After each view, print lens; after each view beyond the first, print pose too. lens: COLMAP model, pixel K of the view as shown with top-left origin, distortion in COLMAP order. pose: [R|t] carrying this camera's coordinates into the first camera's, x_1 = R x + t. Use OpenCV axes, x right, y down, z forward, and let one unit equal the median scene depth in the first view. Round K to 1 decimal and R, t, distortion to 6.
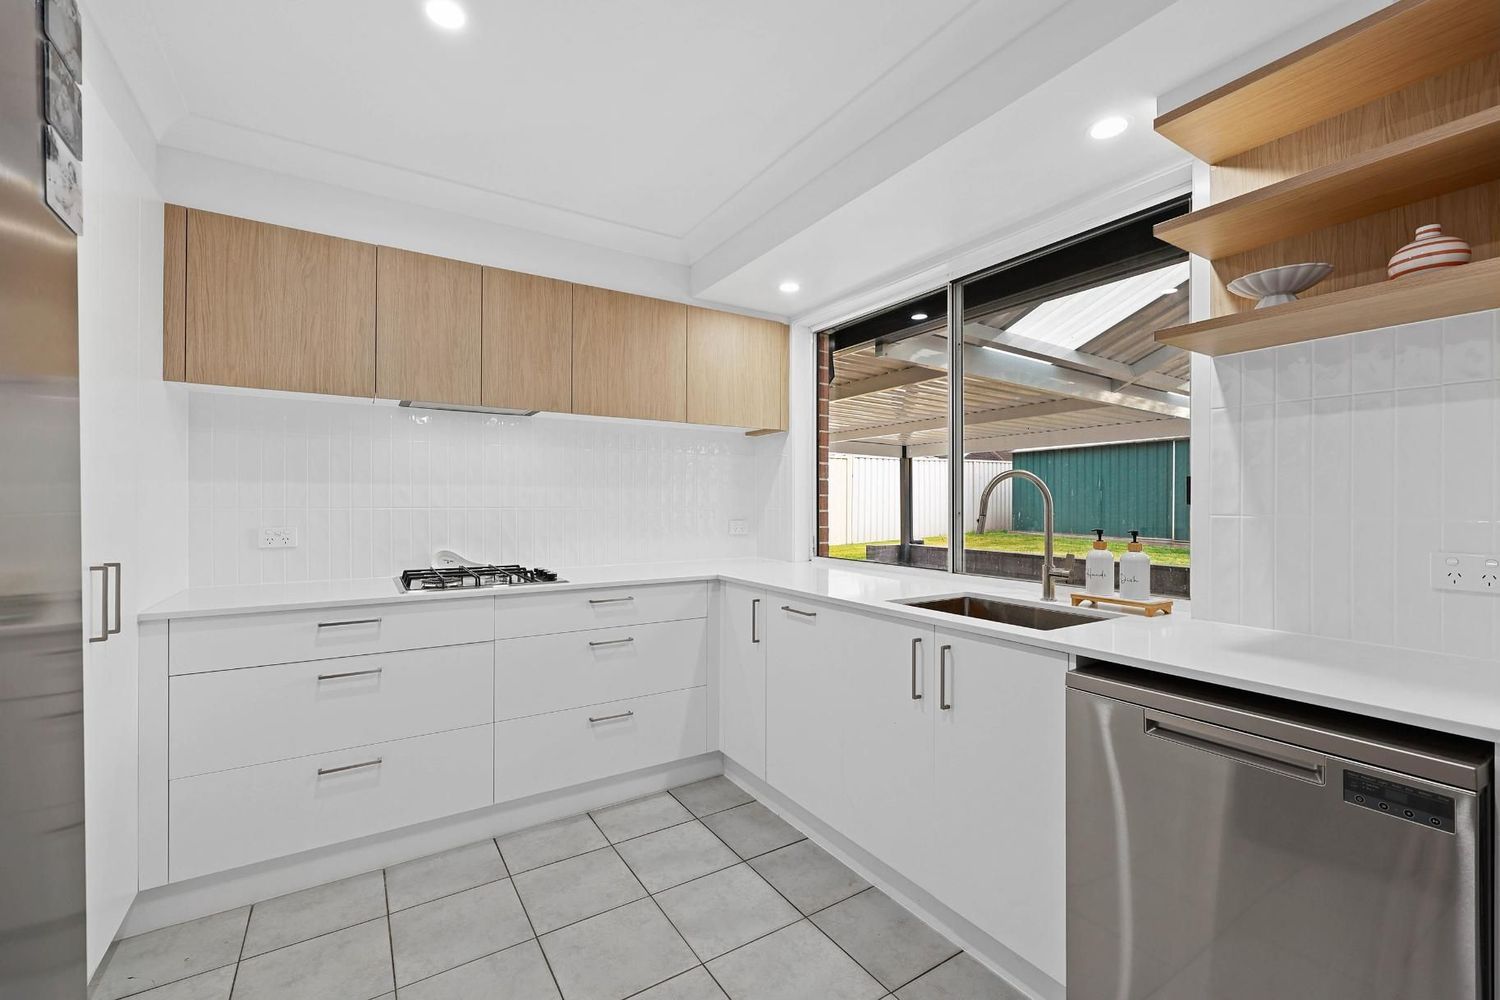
lens RADIAL K [[626.3, 0, 753.7], [0, 626.3, 500.2], [0, 0, 1]] dist [0.001711, -0.000370]
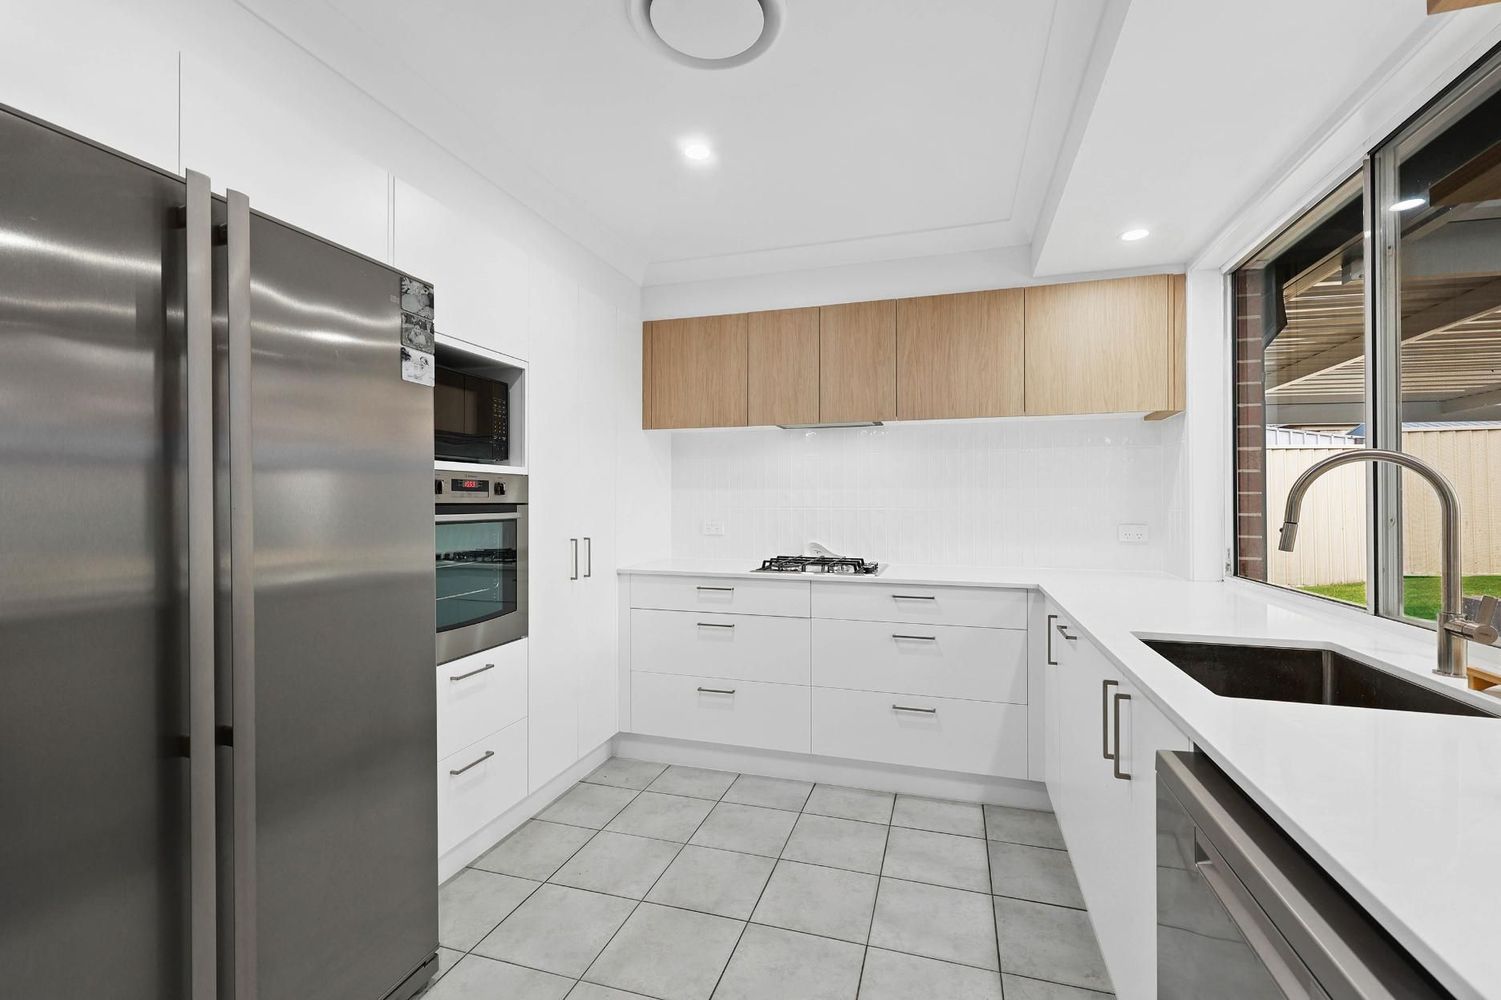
lens RADIAL K [[634.5, 0, 755.7], [0, 634.5, 500.0], [0, 0, 1]] dist [0.000910, 0.000012]
pose [[0.645848, -0.004493, -0.763453, 0.422687], [0.004103, 0.999989, -0.002414, -0.000636], [0.763455, -0.001573, 0.645859, 0.122307]]
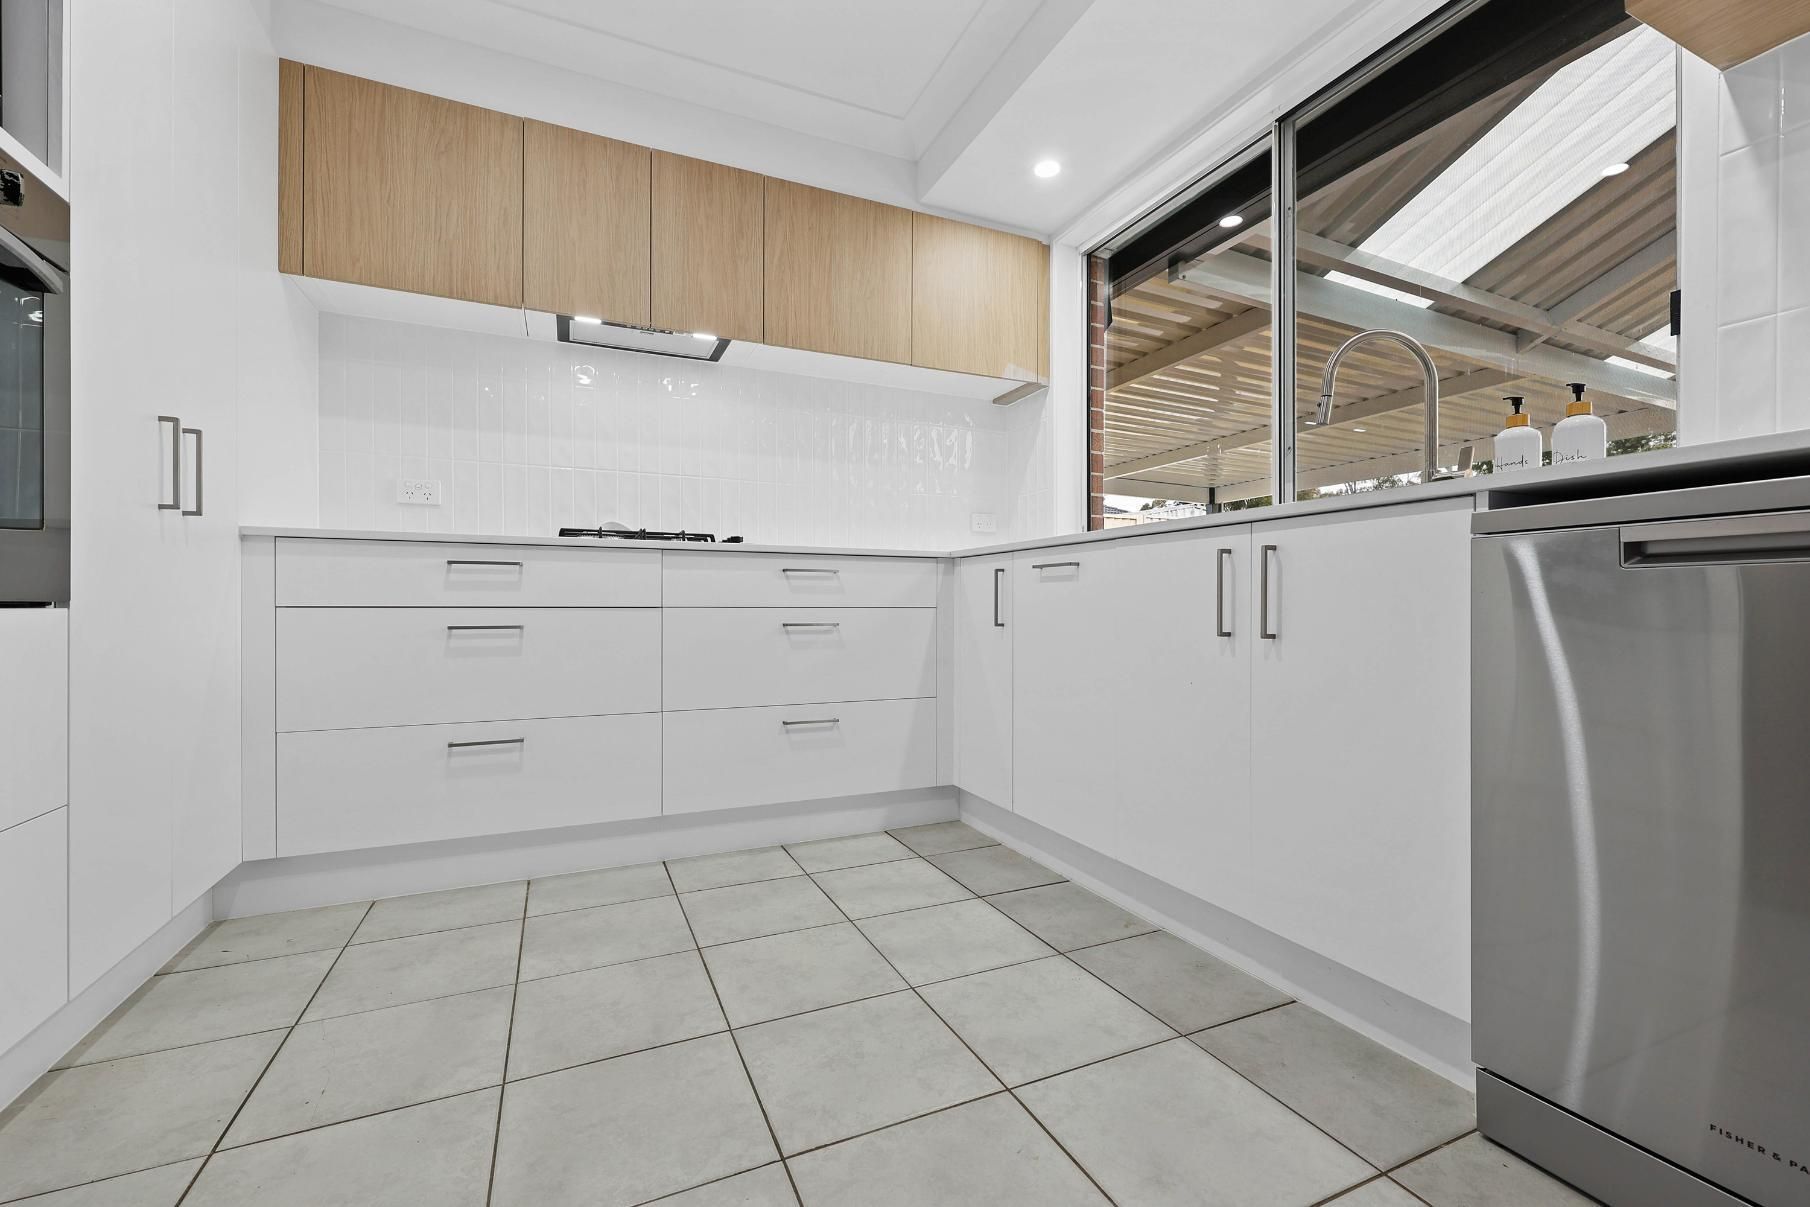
lens RADIAL K [[759.1, 0, 911.1], [0, 759.1, 607.0], [0, 0, 1]] dist [0.000960, 0.000030]
pose [[0.989709, -0.001238, -0.143093, 0.029652], [0.001737, 0.999993, 0.003368, 0.206831], [0.143087, -0.003582, 0.989704, 0.095247]]
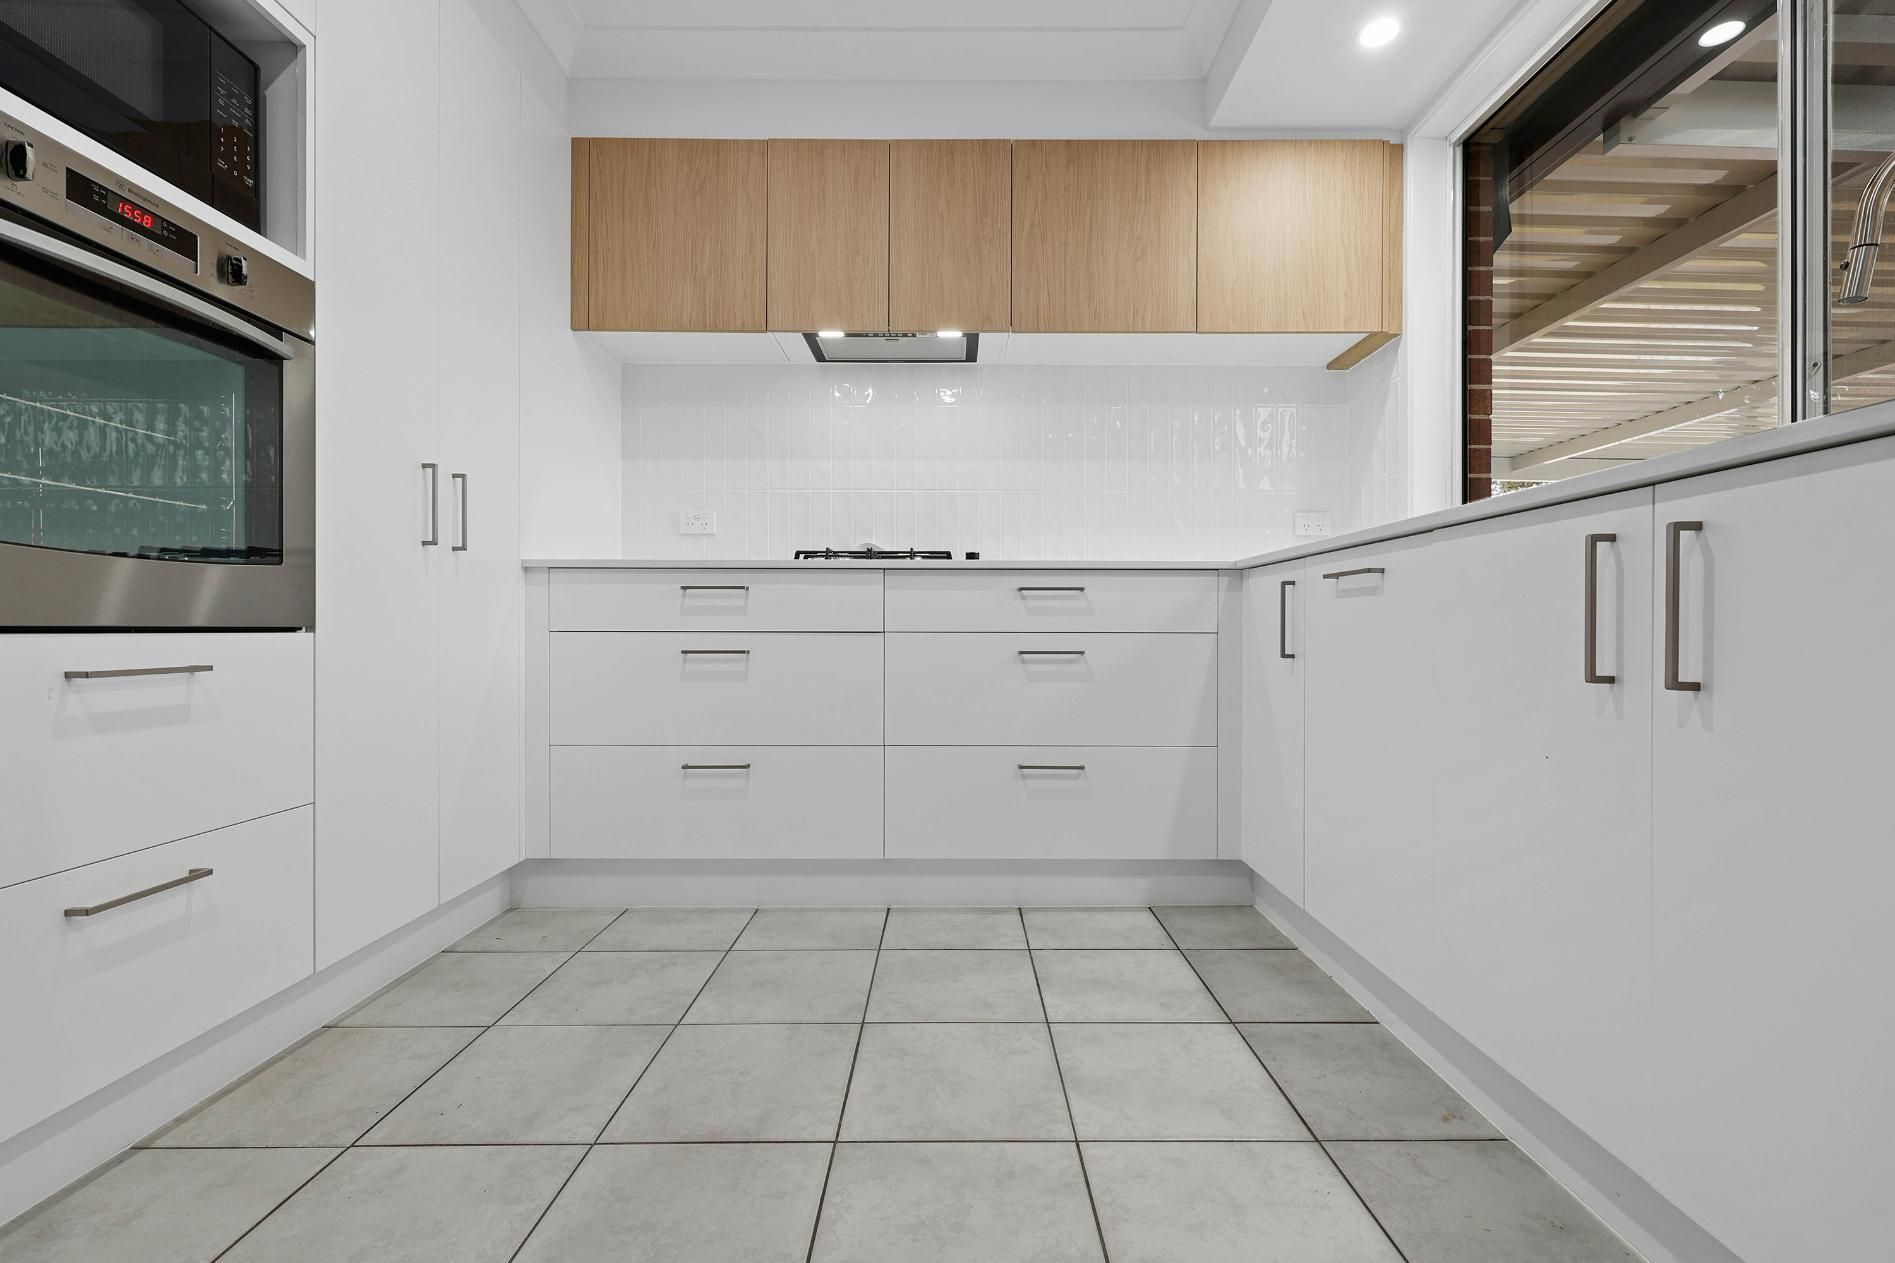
lens RADIAL K [[791.2, 0, 952.2], [0, 791.2, 631.8], [0, 0, 1]] dist [0.001711, -0.000370]
pose [[0.841840, -0.000123, -0.539727, 0.135692], [0.001994, 0.999994, 0.002882, 0.207120], [0.539724, -0.003502, 0.841835, 0.256188]]
